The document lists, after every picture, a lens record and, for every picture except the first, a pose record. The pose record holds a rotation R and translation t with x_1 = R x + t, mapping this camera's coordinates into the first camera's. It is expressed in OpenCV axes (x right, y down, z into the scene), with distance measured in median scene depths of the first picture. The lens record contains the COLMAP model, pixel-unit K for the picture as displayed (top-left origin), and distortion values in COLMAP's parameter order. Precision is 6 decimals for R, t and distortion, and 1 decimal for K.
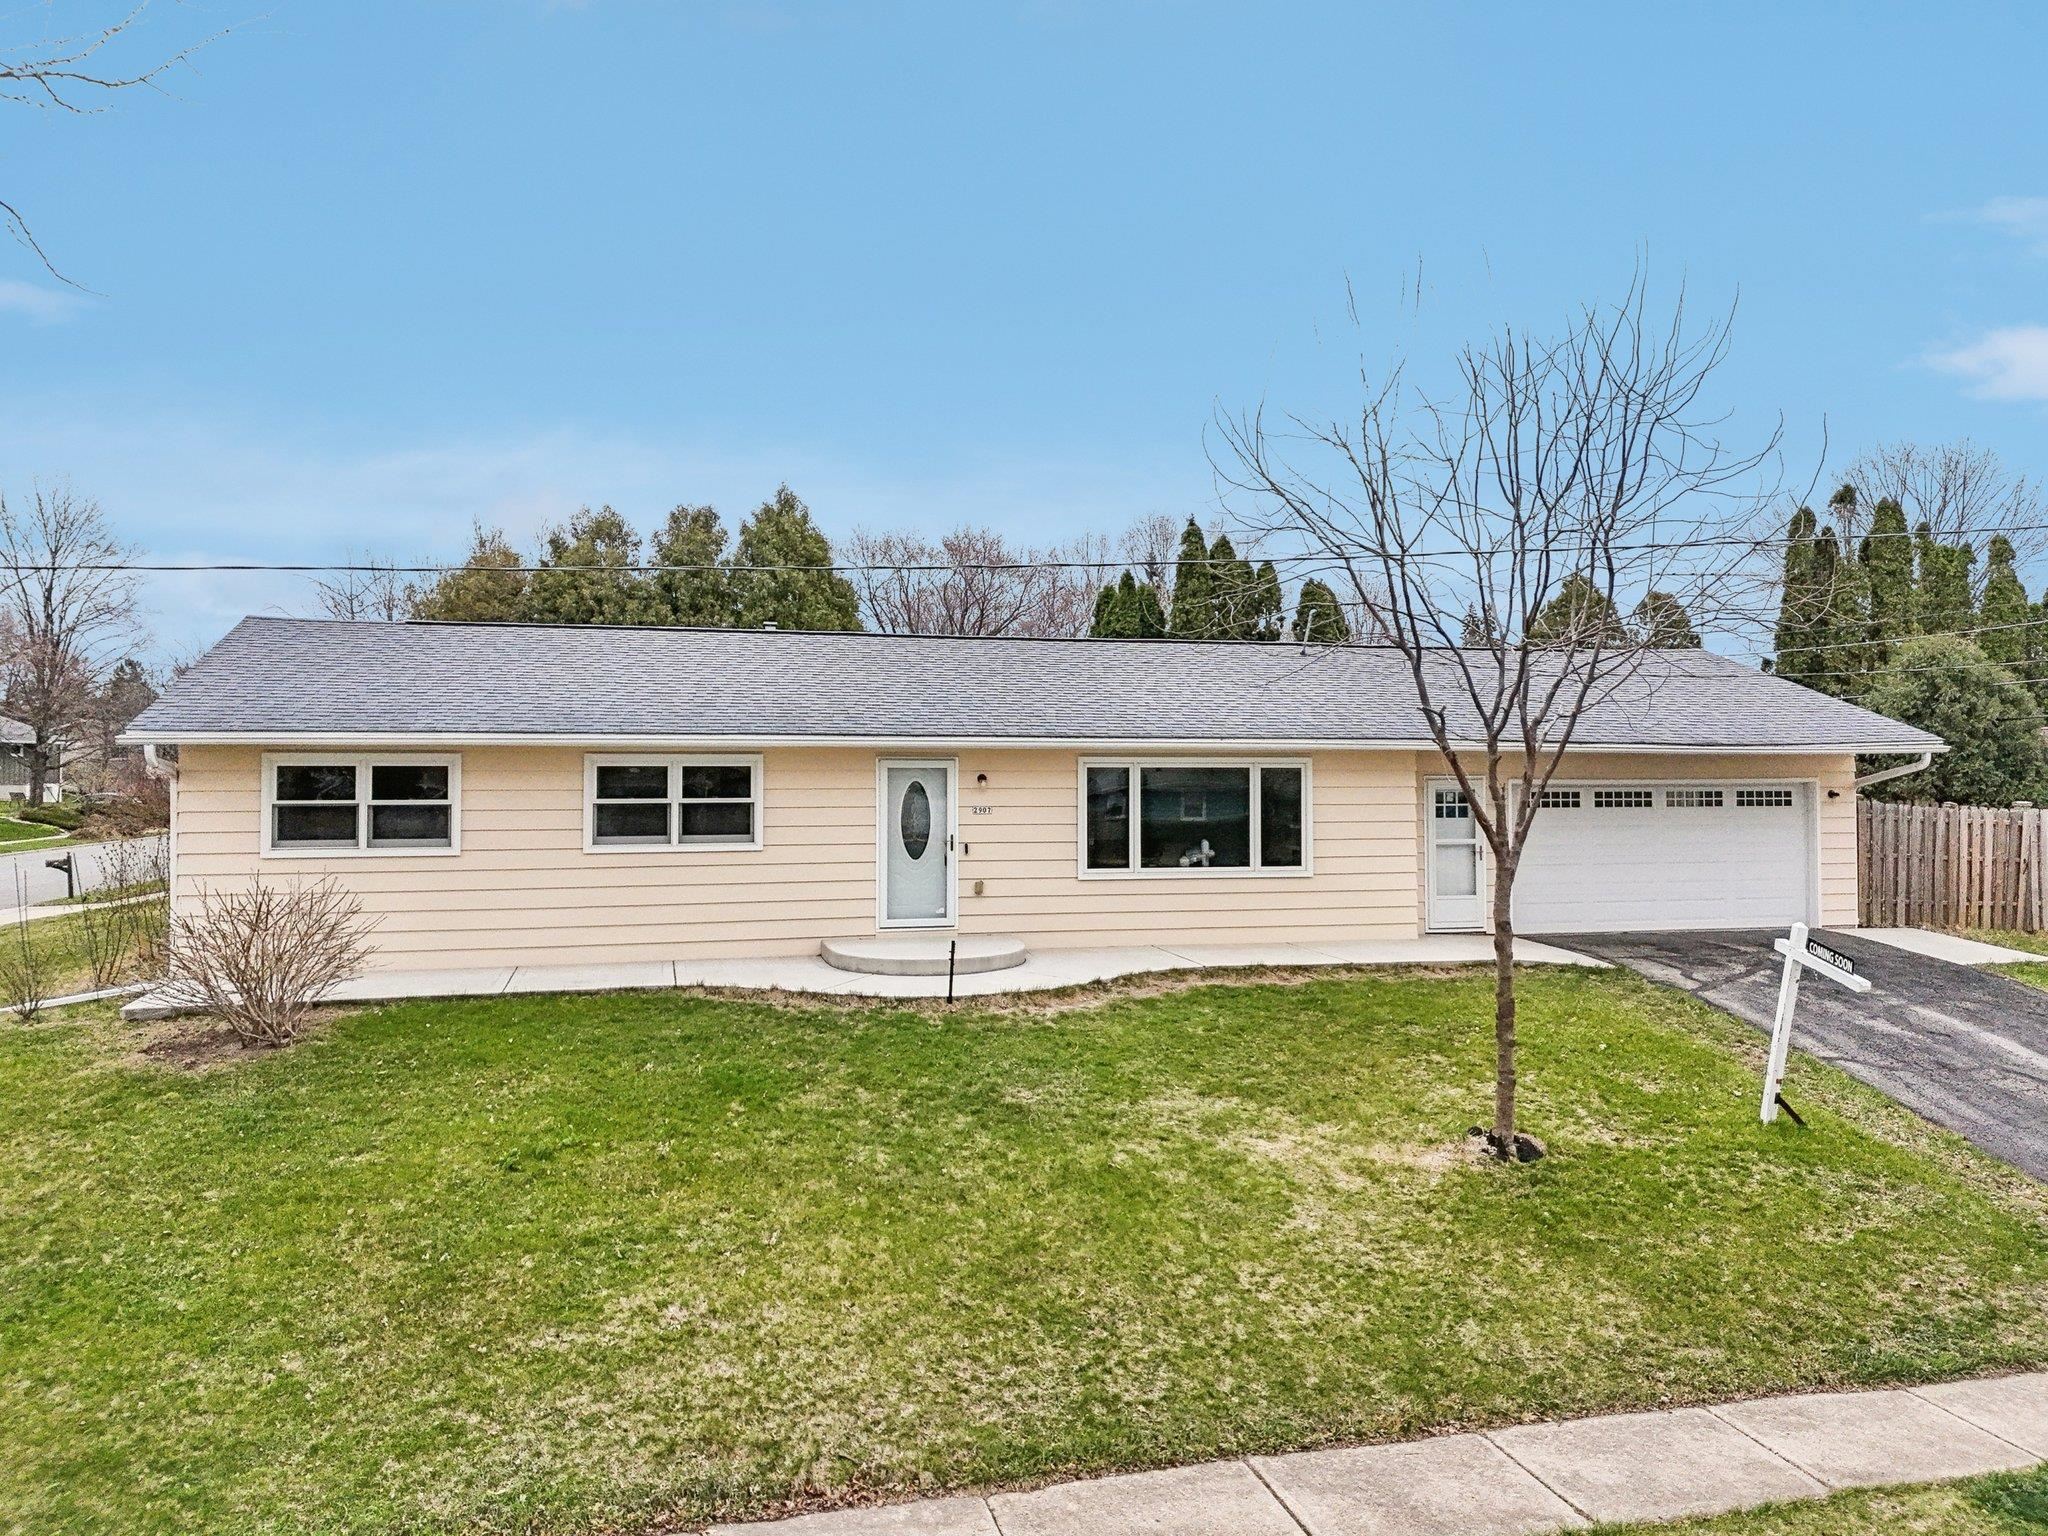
lens RADIAL K [[1490.3, 0, 1009.2], [0, 1490.3, 770.2], [0, 0, 1]] dist [0.062863, -0.060464]
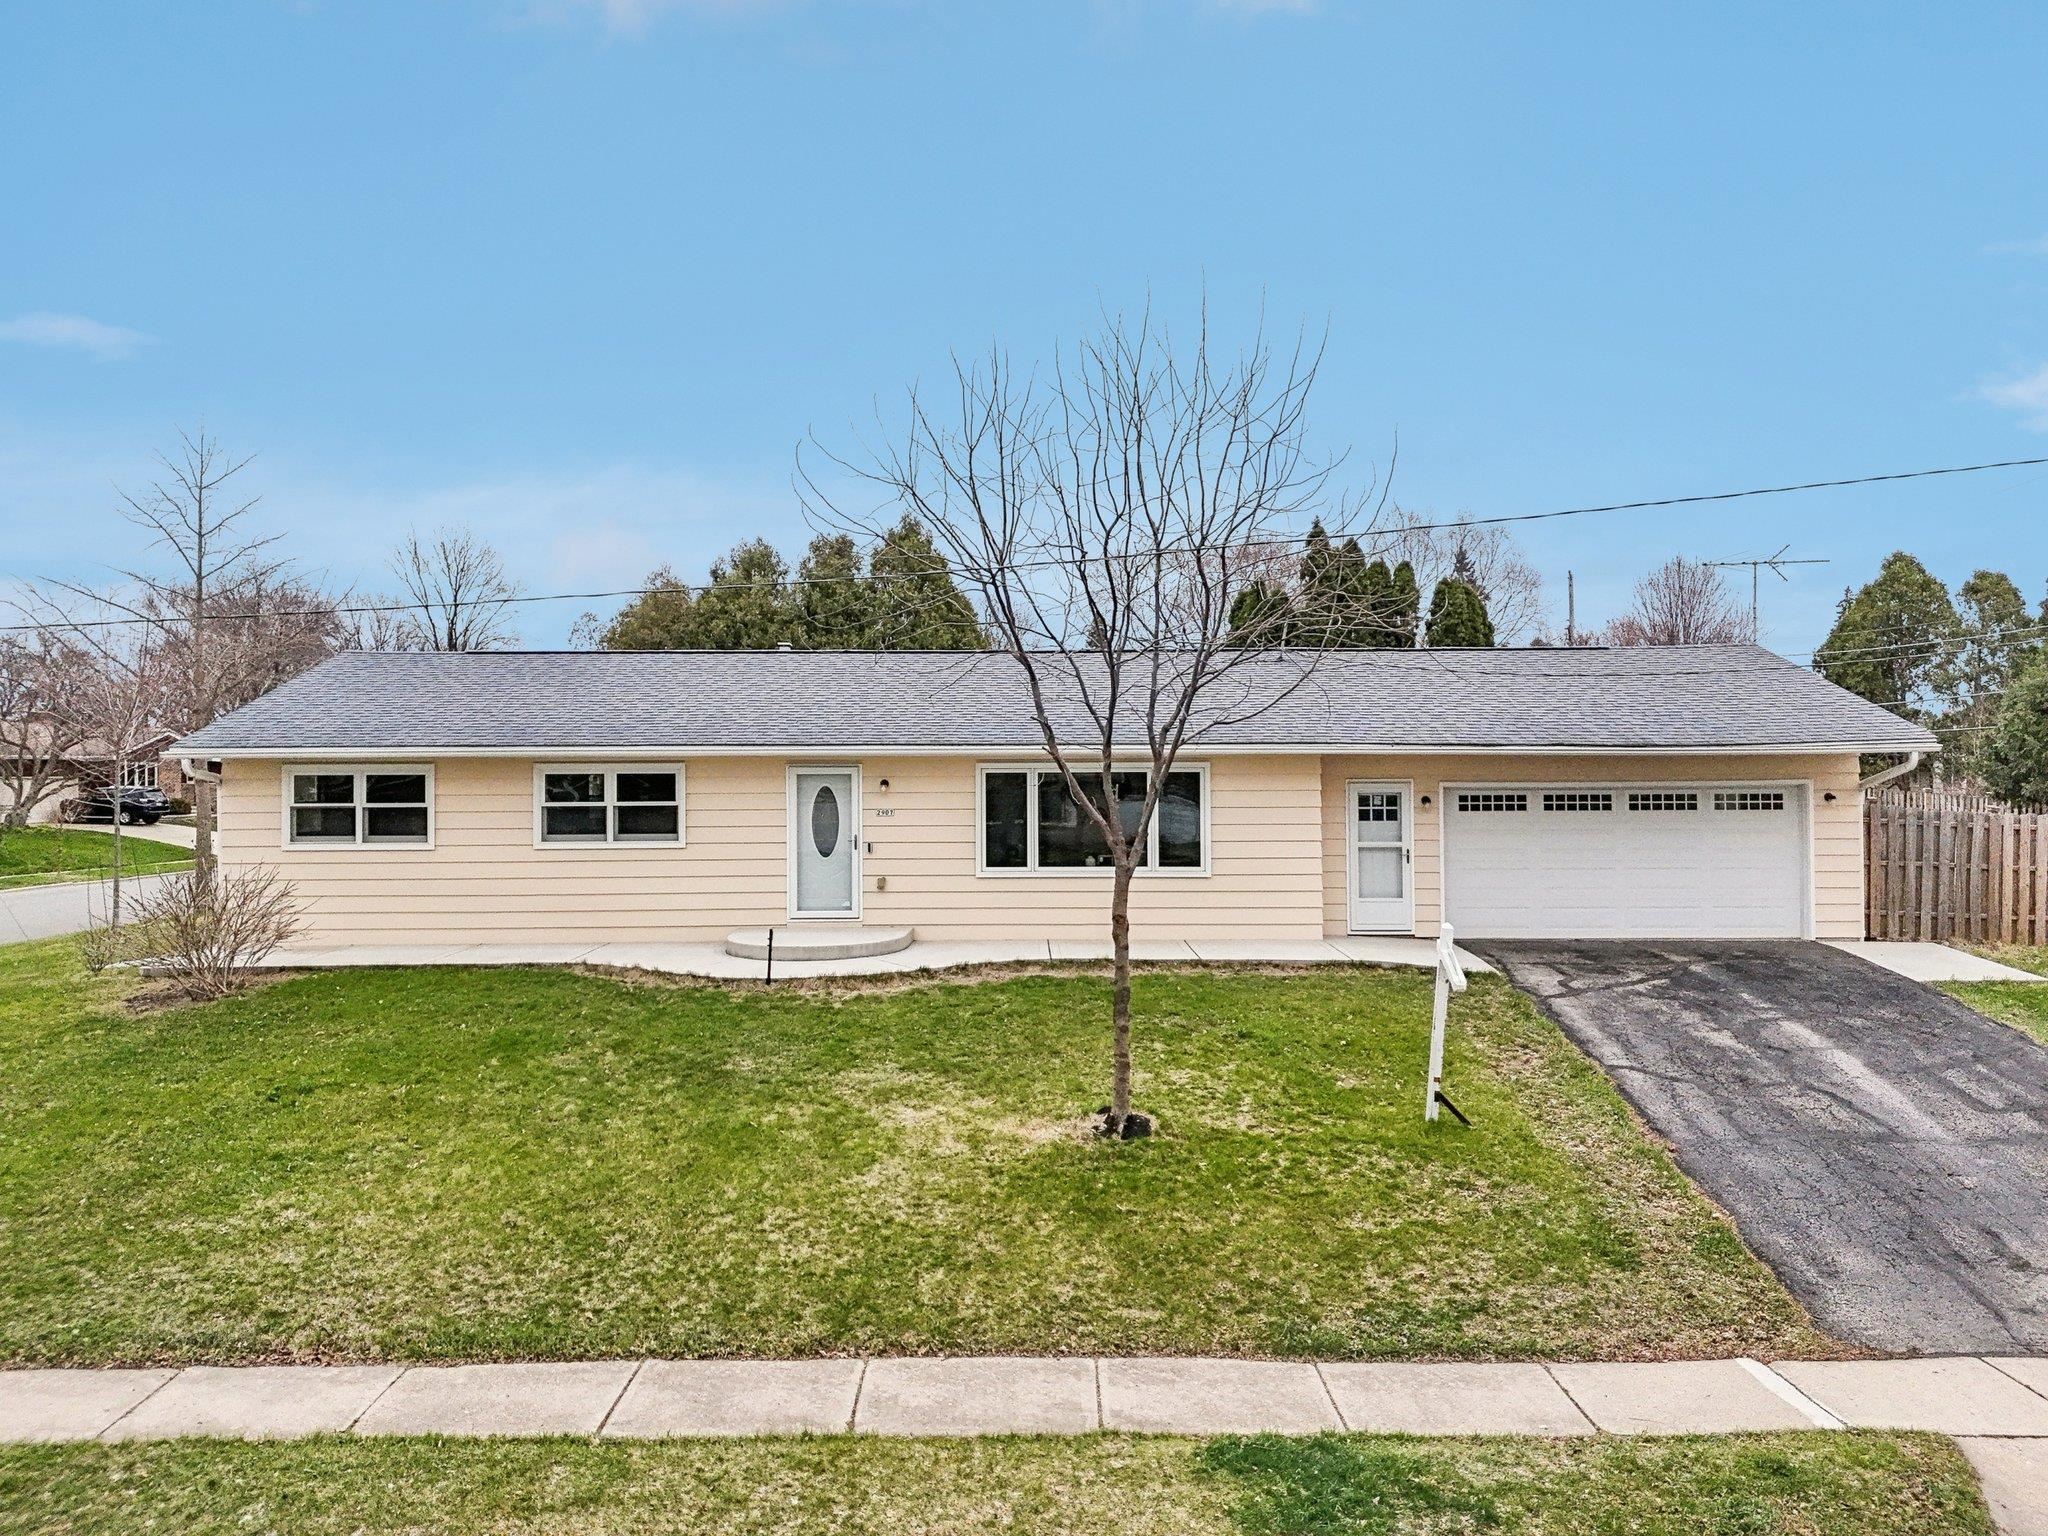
lens RADIAL K [[1490.3, 0, 1027.5], [0, 1490.3, 765.1], [0, 0, 1]] dist [0.062863, -0.060464]
pose [[0.968593, -0.006710, -0.248561, 0.415577], [0.004987, 0.999959, -0.007560, 0.001061], [0.248601, 0.006083, 0.968587, -0.038353]]
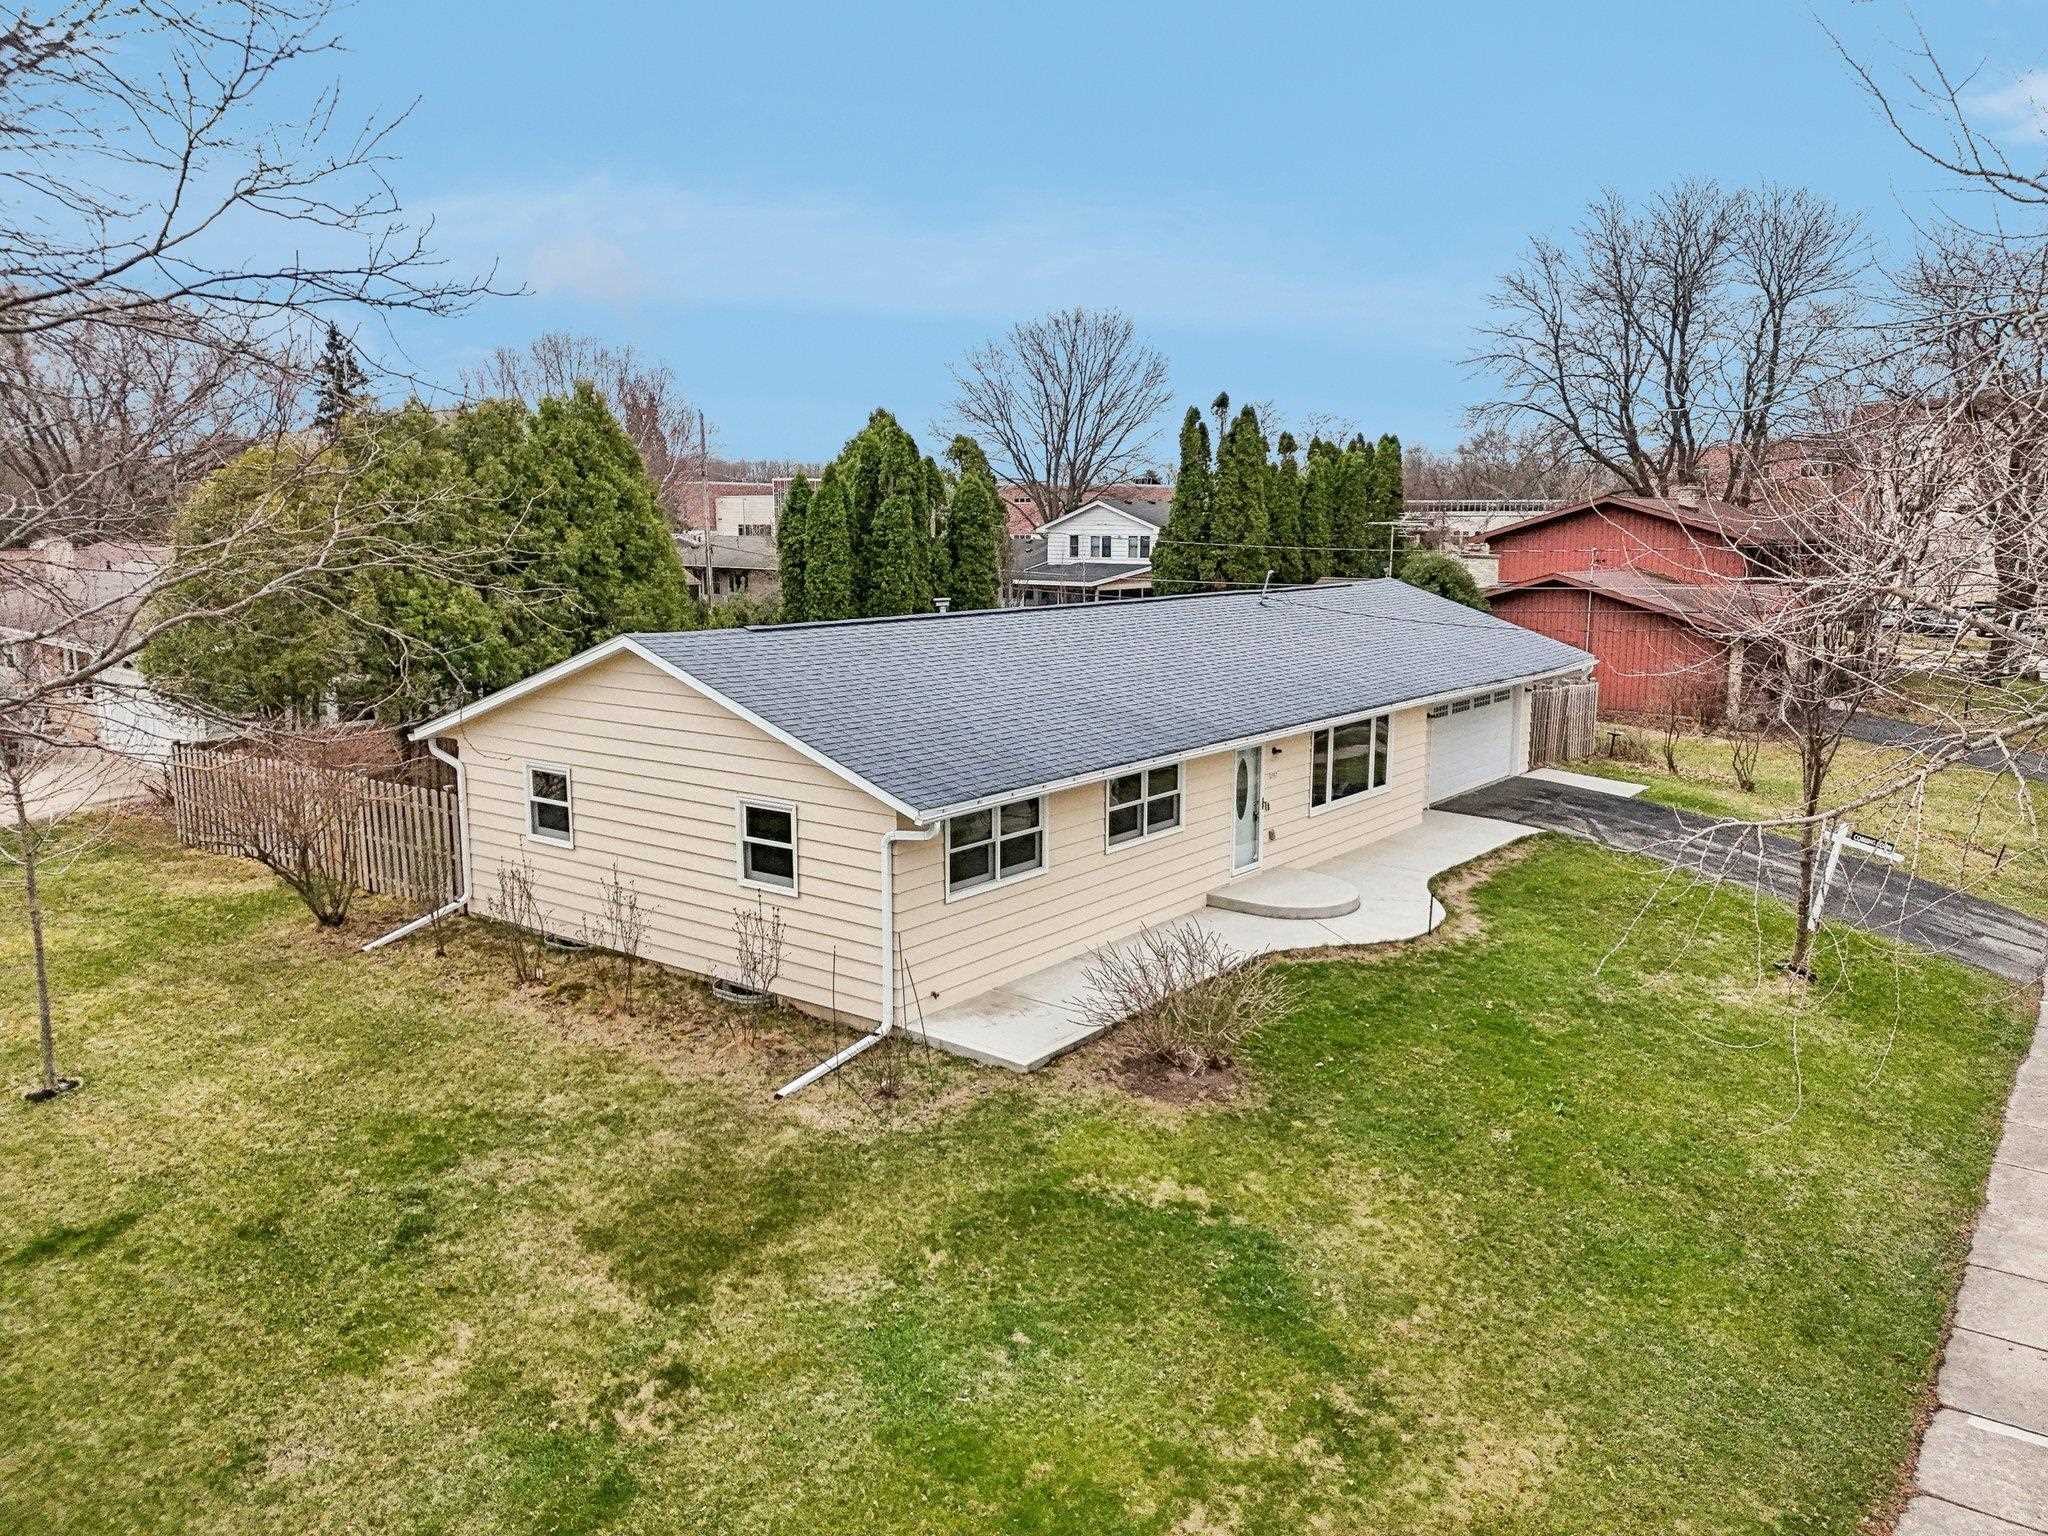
lens RADIAL K [[1490.3, 0, 1023.1], [0, 1490.3, 770.1], [0, 0, 1]] dist [0.062863, -0.060464]
pose [[0.792906, -0.100993, 0.600916, -1.153290], [0.000876, 0.986357, 0.164617, -0.228699], [-0.609343, -0.130000, 0.782177, 0.122544]]
